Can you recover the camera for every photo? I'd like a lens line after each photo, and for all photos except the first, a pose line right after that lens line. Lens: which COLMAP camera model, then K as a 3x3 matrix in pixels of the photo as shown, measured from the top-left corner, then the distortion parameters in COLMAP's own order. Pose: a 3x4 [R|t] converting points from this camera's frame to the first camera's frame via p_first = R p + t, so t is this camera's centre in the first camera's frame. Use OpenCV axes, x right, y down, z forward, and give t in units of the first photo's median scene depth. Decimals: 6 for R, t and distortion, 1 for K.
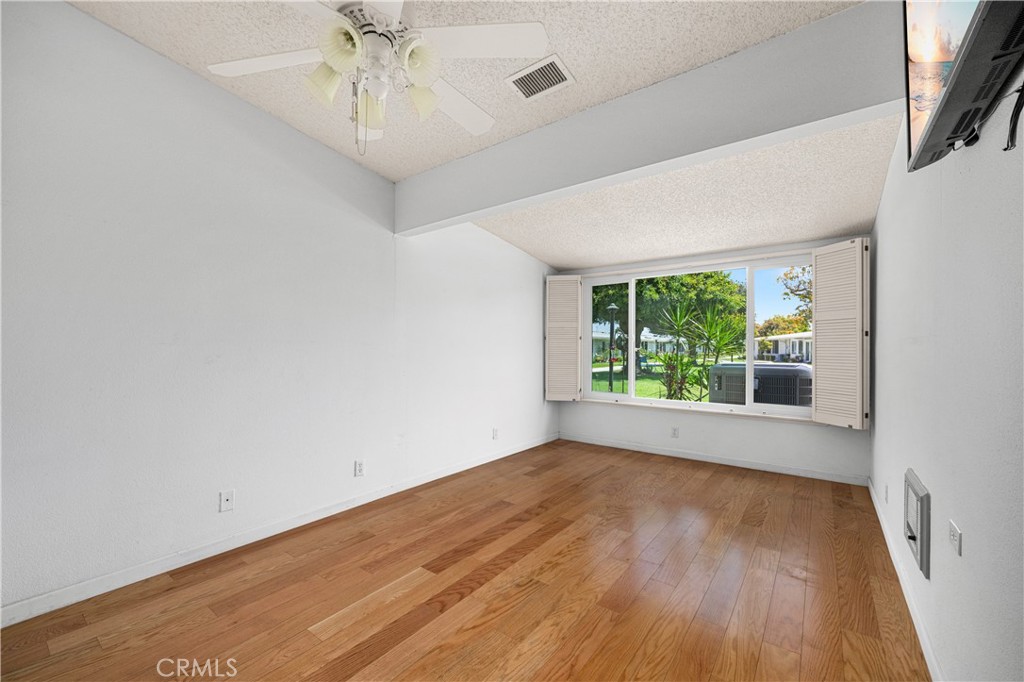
lens RADIAL K [[417.9, 0, 508.7], [0, 417.9, 347.5], [0, 0, 1]] dist [-0.000804, 0.000483]
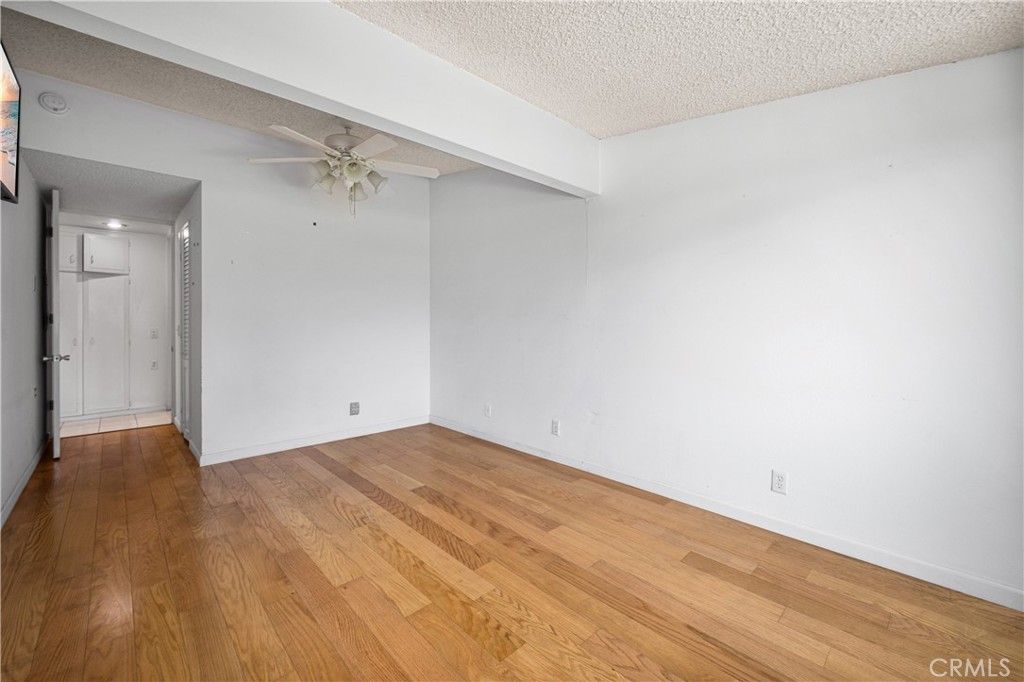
lens RADIAL K [[417.9, 0, 510.3], [0, 417.9, 314.6], [0, 0, 1]] dist [-0.000804, 0.000483]
pose [[-0.165785, -0.017391, -0.986009, 0.906905], [0.001475, 0.999839, -0.017883, 0.012827], [0.986161, -0.004419, -0.165733, 1.287862]]
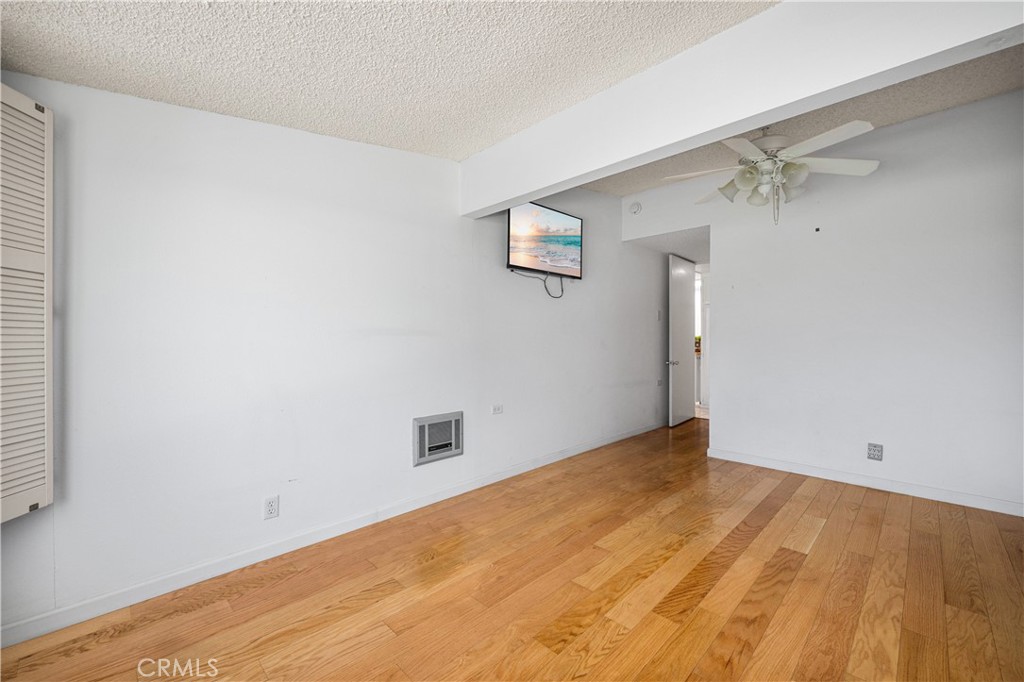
lens RADIAL K [[417.9, 0, 516.1], [0, 417.9, 340.2], [0, 0, 1]] dist [-0.000804, 0.000483]
pose [[-0.992141, -0.002186, 0.125104, 0.310576], [-0.001680, 0.999990, 0.004152, 0.007552], [-0.125112, 0.003909, -0.992135, 1.805974]]
